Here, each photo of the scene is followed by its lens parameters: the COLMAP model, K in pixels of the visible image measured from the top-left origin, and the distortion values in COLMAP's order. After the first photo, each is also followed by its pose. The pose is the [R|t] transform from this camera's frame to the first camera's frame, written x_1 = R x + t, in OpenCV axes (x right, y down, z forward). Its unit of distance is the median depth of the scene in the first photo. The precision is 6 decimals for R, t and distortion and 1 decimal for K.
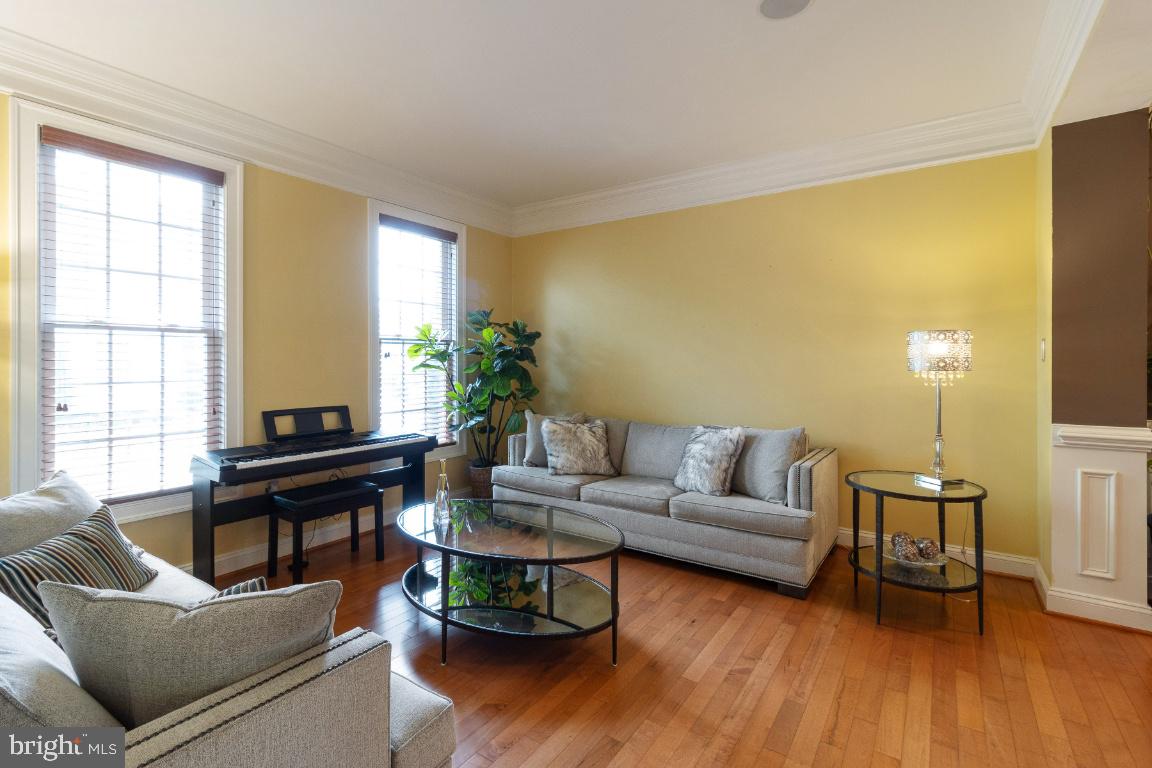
lens RADIAL K [[518.2, 0, 572.7], [0, 518.2, 360.0], [0, 0, 1]] dist [0.002353, 0.000421]
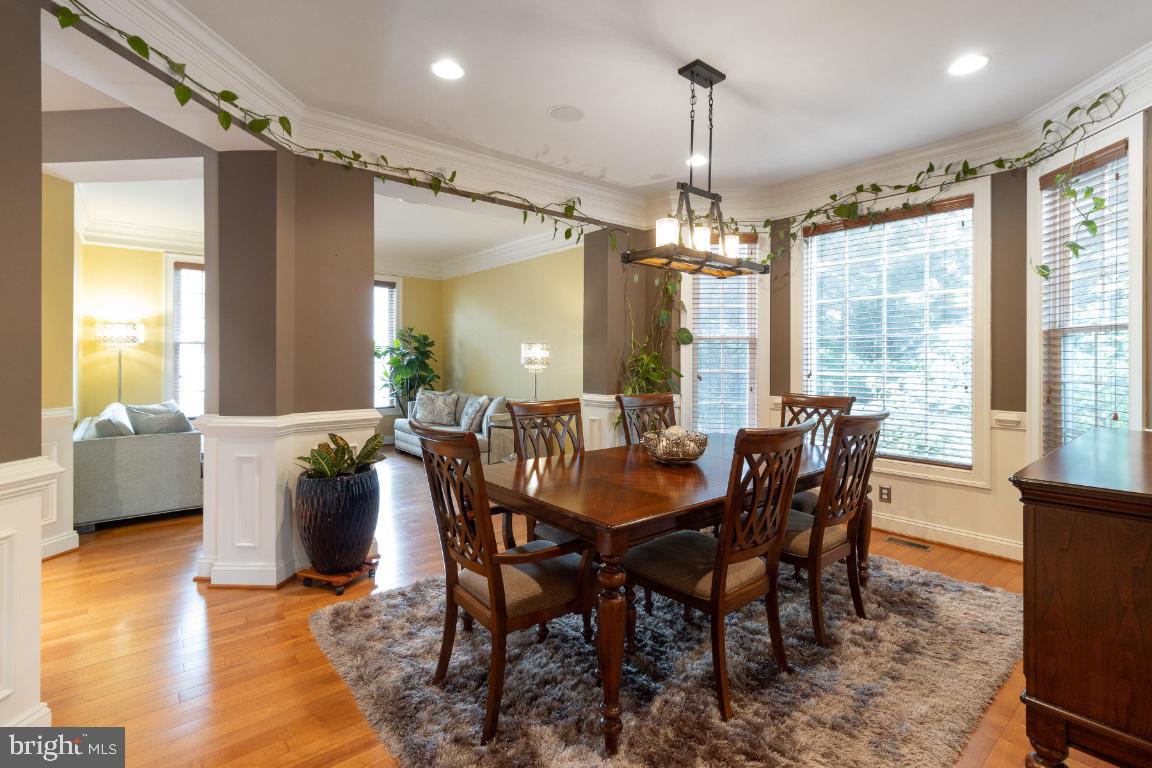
lens RADIAL K [[518.2, 0, 568.4], [0, 518.2, 356.5], [0, 0, 1]] dist [0.002353, 0.000421]
pose [[0.962474, 0.002571, -0.271362, 0.940674], [-0.003245, 0.999993, -0.002036, -0.002412], [0.271354, 0.002840, 0.962475, -0.561214]]
